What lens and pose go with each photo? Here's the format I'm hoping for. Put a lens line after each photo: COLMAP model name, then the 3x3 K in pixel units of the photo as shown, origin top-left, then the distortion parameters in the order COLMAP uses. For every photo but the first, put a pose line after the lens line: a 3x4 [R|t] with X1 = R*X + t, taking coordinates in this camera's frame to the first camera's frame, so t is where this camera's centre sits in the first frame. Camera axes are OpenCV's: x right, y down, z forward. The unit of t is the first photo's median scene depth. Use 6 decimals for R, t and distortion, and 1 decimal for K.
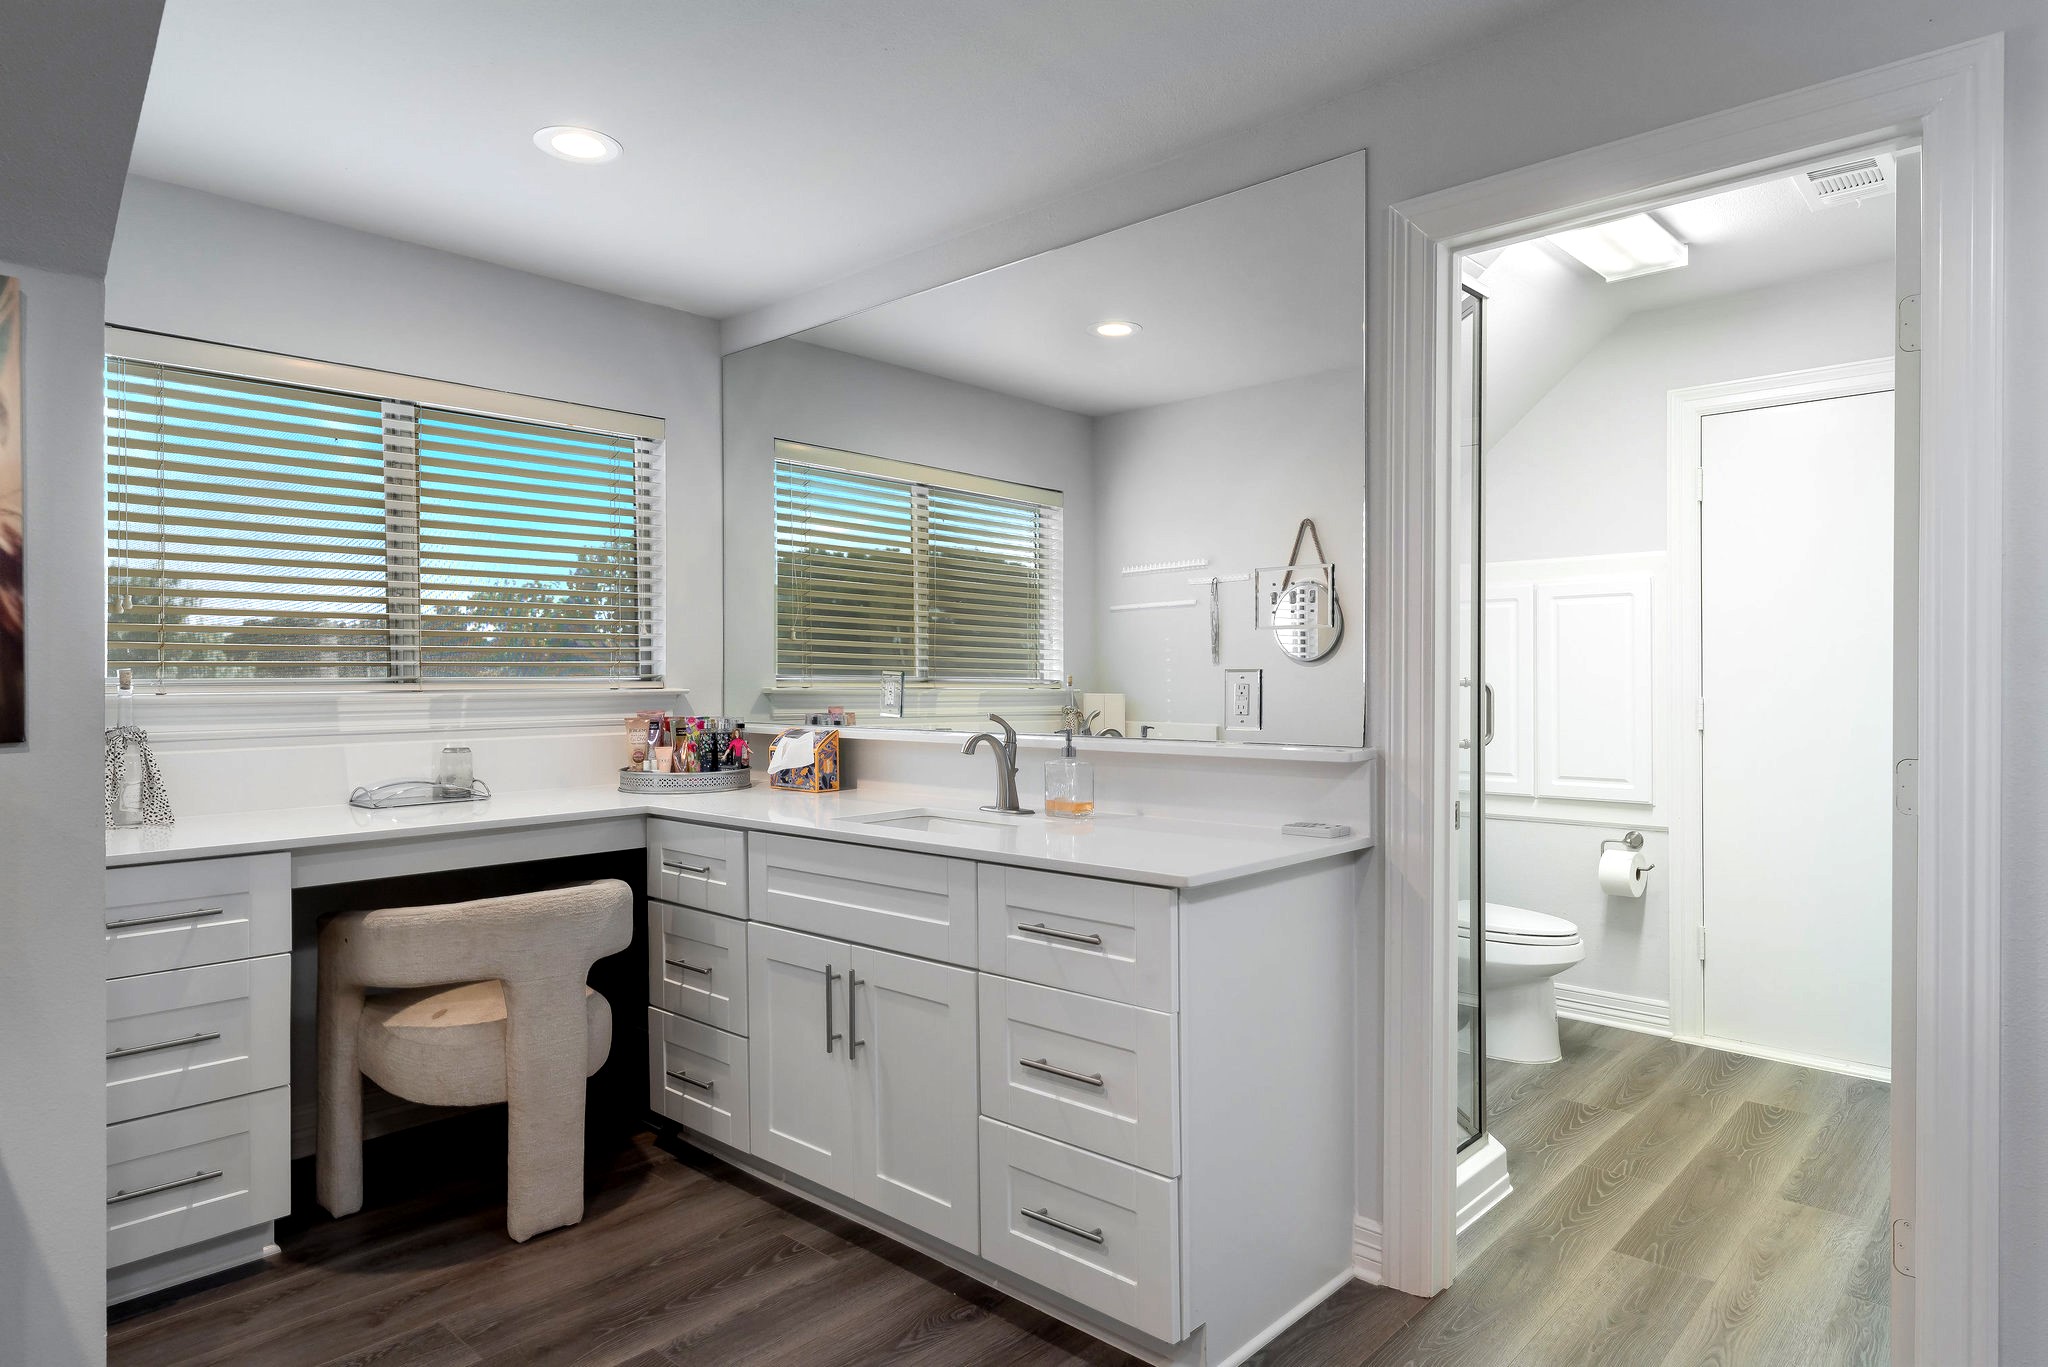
lens RADIAL K [[1218.5, 0, 1027.1], [0, 1218.5, 680.9], [0, 0, 1]] dist [0.005316, 0.001406]
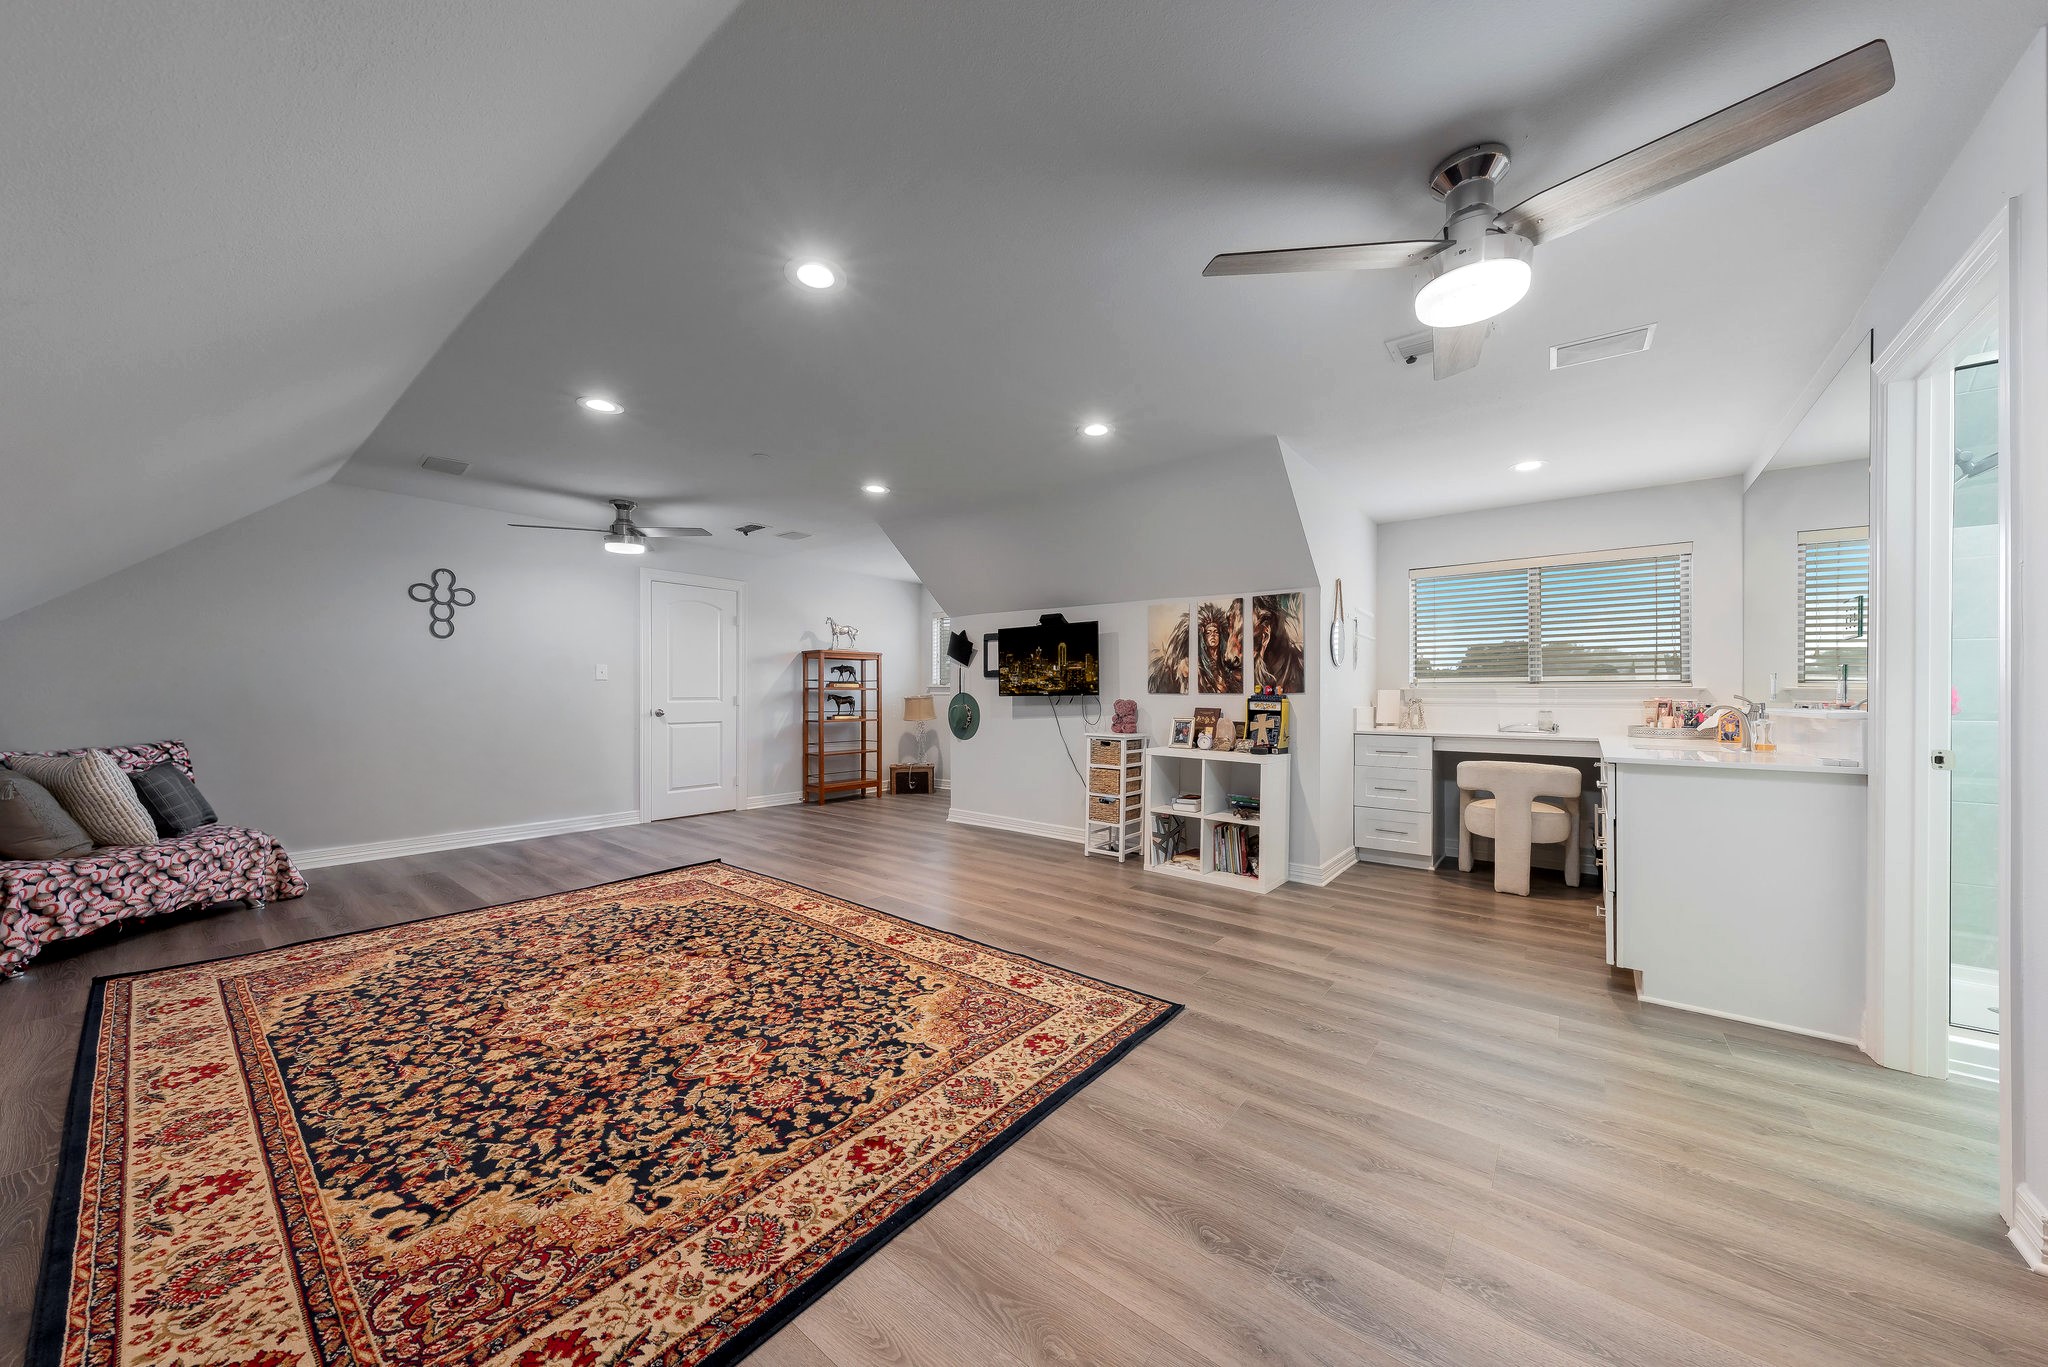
lens RADIAL K [[701.1, 0, 1031.5], [0, 701.1, 693.3], [0, 0, 1]] dist [-0.000036, 0.000001]
pose [[0.053353, -0.001246, -0.998575, 1.026201], [-0.005520, 0.999984, -0.001543, 0.033814], [0.998560, 0.005594, 0.053345, -0.090846]]
